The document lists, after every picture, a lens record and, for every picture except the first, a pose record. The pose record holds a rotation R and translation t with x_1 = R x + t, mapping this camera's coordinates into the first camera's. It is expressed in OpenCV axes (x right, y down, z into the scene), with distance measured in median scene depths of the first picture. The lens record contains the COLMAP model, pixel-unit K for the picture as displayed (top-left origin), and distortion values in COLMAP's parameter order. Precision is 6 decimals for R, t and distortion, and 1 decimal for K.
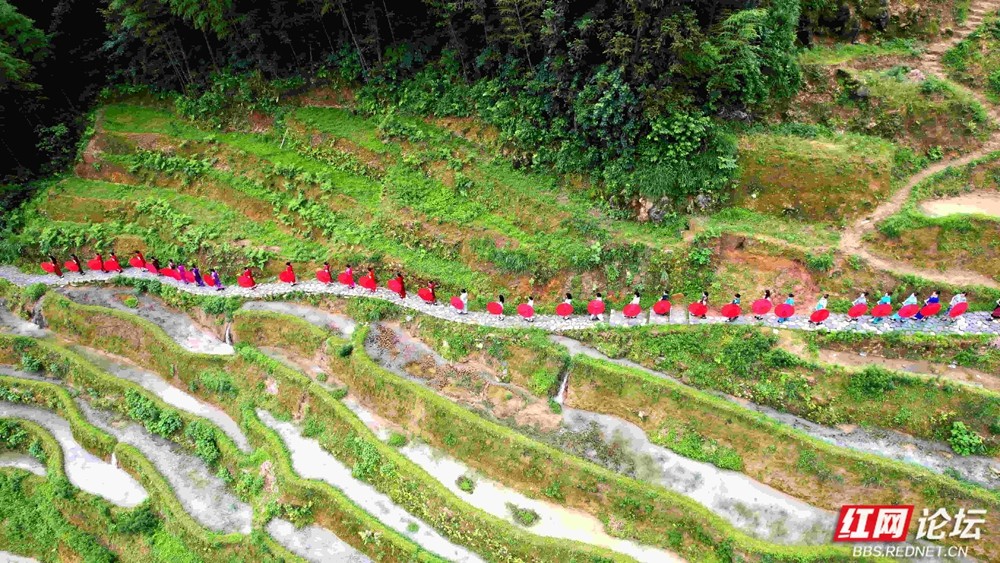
lens RADIAL K [[634.5, 0, 500.0], [0, 634.5, 281.5], [0, 0, 1]] dist [-0.070777, 0.060497]
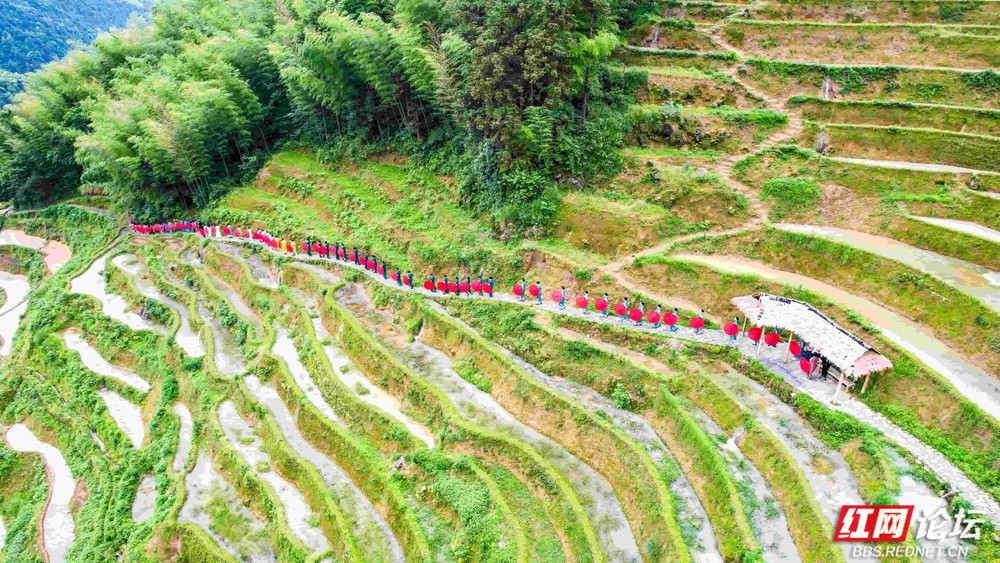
lens RADIAL K [[634.5, 0, 500.0], [0, 634.5, 281.5], [0, 0, 1]] dist [-0.070777, 0.060497]
pose [[0.919761, 0.183625, -0.346873, 0.780343], [-0.252945, 0.953106, -0.166156, 0.258882], [0.300097, 0.240563, 0.923077, -0.396868]]
